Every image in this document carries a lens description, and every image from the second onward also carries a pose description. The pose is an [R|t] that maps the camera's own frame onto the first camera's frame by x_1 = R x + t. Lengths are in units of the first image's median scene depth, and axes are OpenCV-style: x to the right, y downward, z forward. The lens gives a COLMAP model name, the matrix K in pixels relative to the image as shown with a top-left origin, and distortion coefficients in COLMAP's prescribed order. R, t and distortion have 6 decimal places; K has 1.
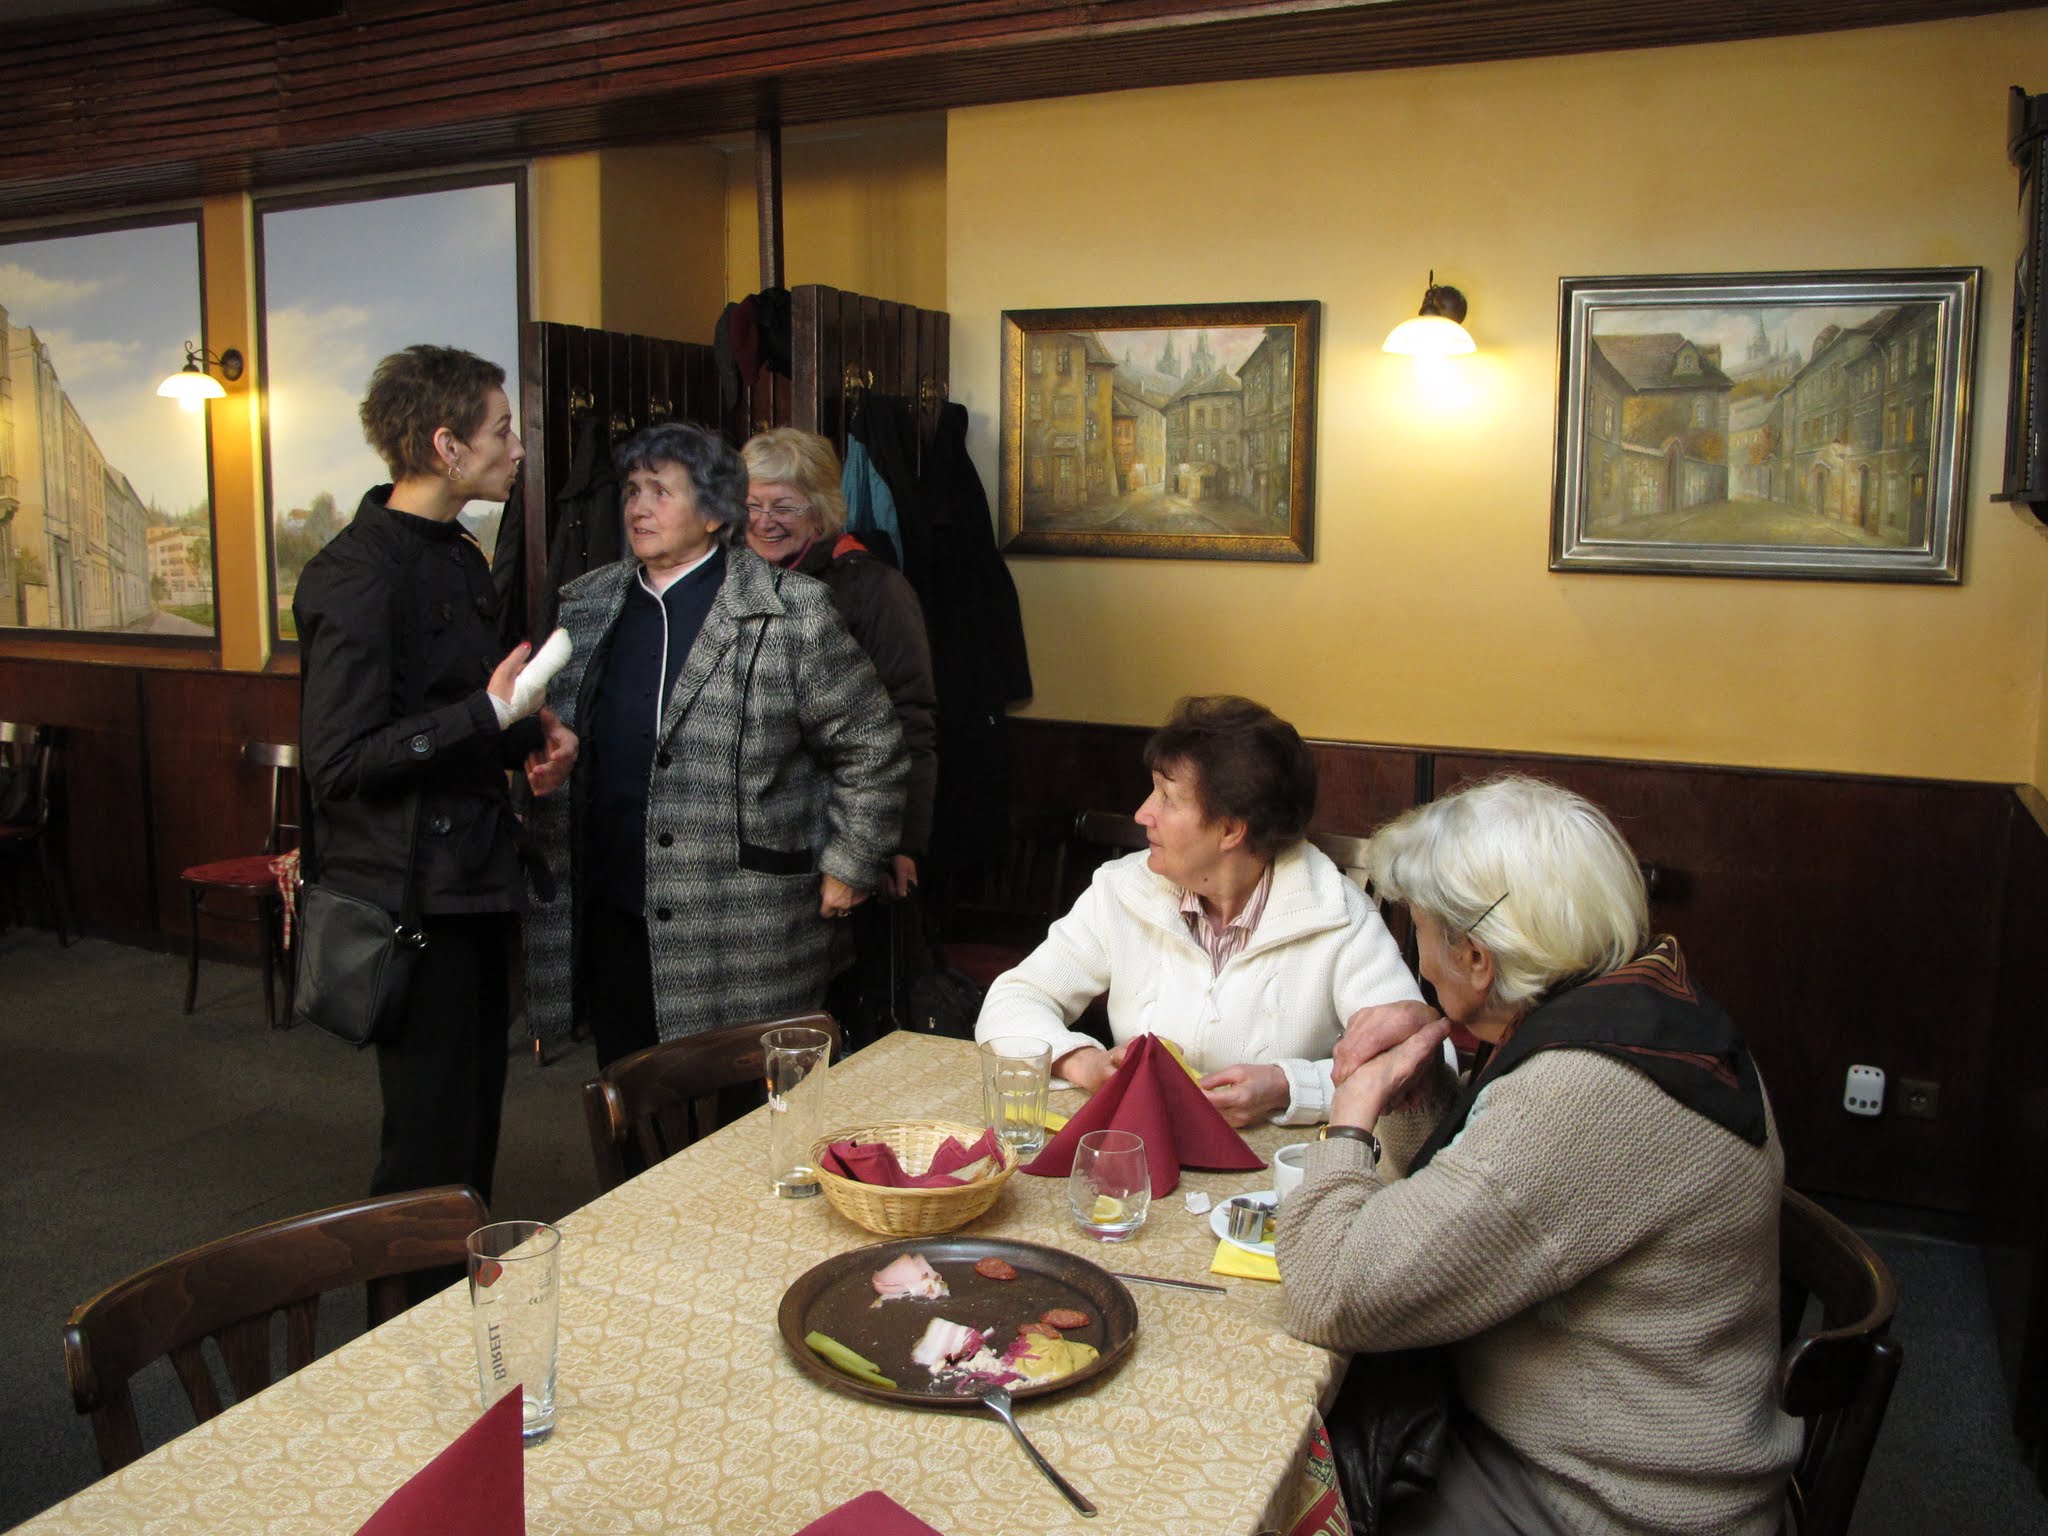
lens RADIAL K [[1705.8, 0, 1033.1], [0, 1705.8, 752.6], [0, 0, 1]] dist [-0.142039, 0.093944]
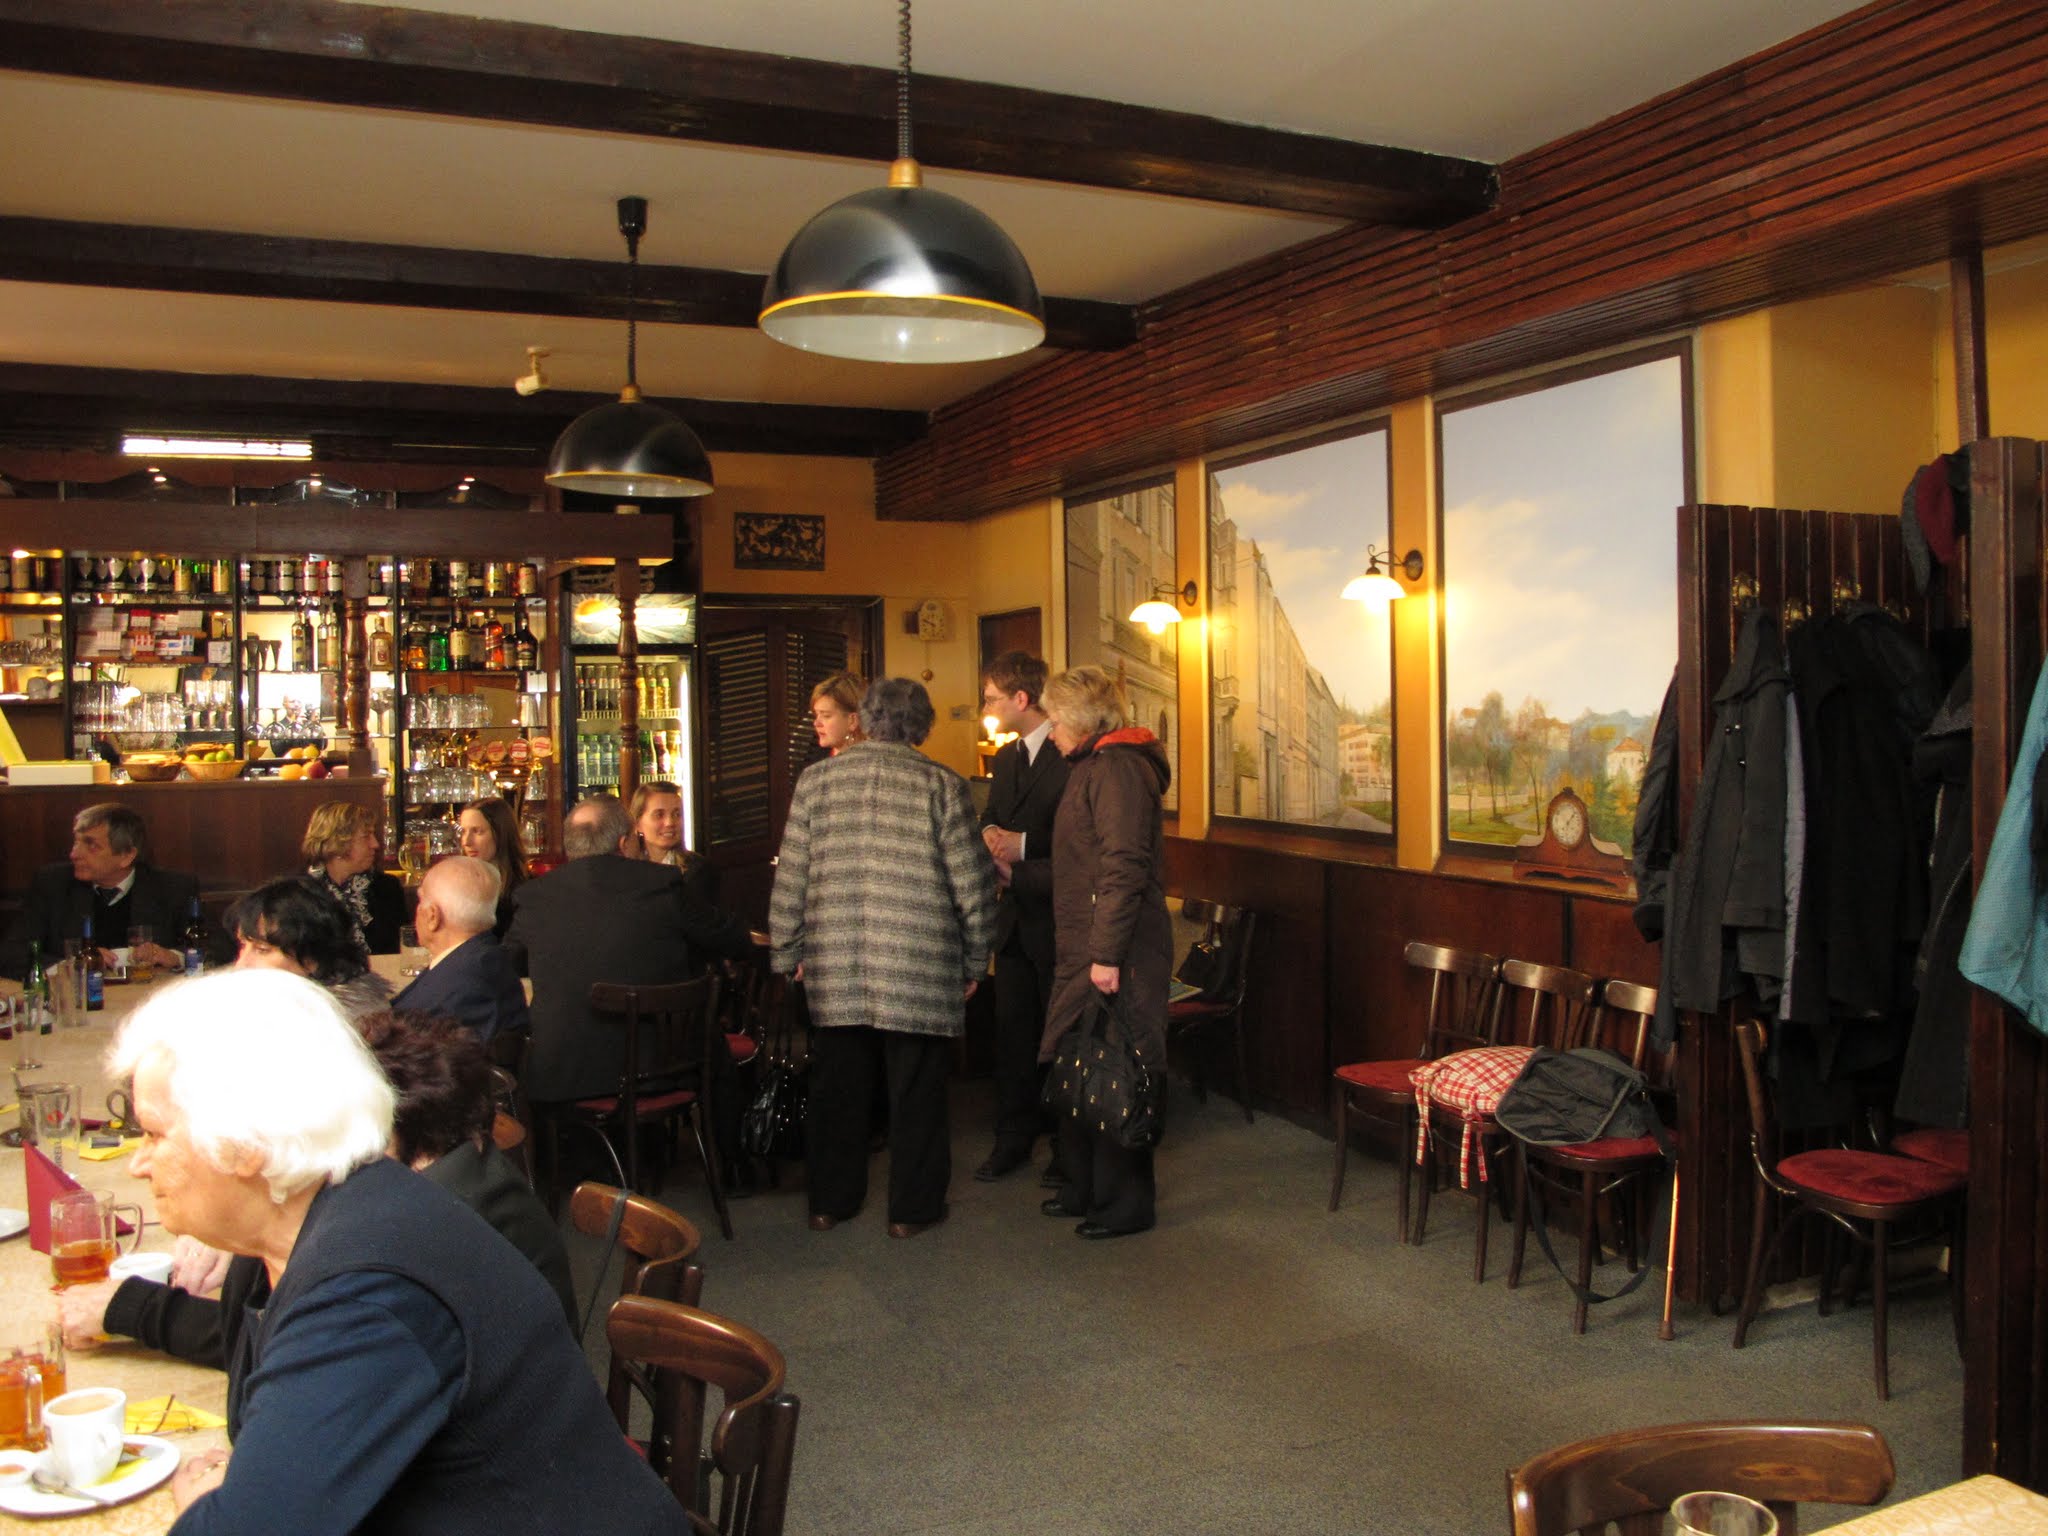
lens RADIAL K [[1705.8, 0, 1042.4], [0, 1705.8, 761.2], [0, 0, 1]] dist [-0.142039, 0.093944]
pose [[0.744237, 0.002669, -0.667910, 0.043436], [-0.068428, 0.995035, -0.072271, -0.030982], [0.664401, 0.099491, 0.740724, 0.114378]]
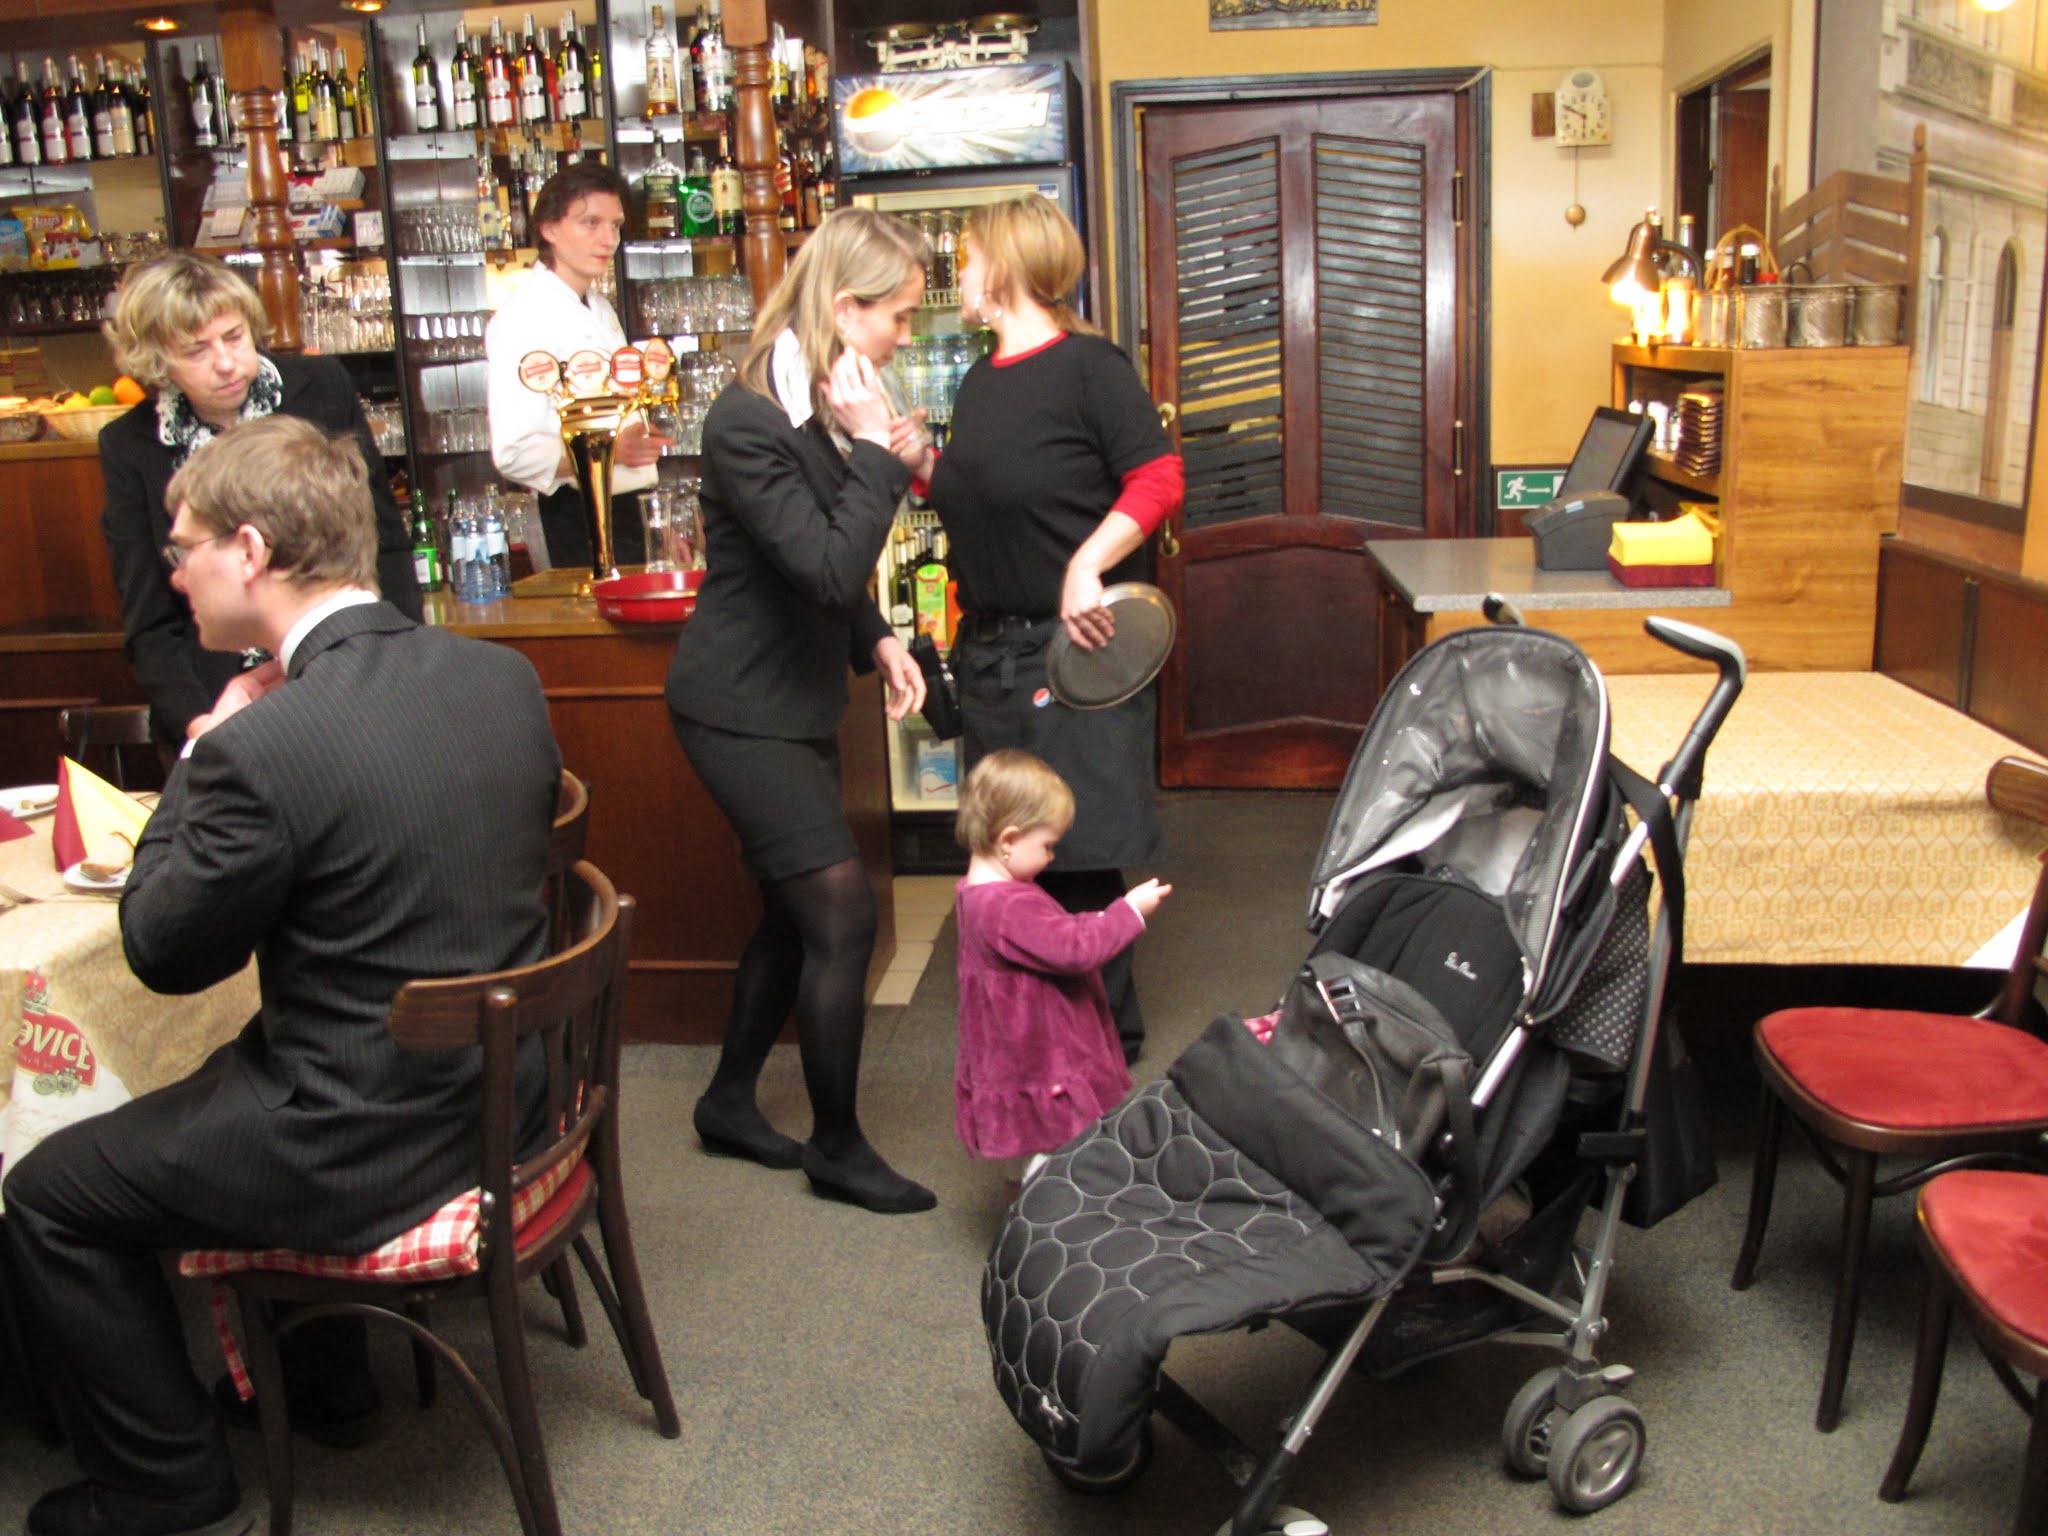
lens RADIAL K [[1705.8, 0, 1025.1], [0, 1705.8, 755.1], [0, 0, 1]] dist [-0.142039, 0.093944]
pose [[0.313857, 0.202717, -0.927577, -0.473475], [-0.080144, 0.979112, 0.186862, -0.102850], [0.946082, 0.015692, 0.323548, 0.850720]]
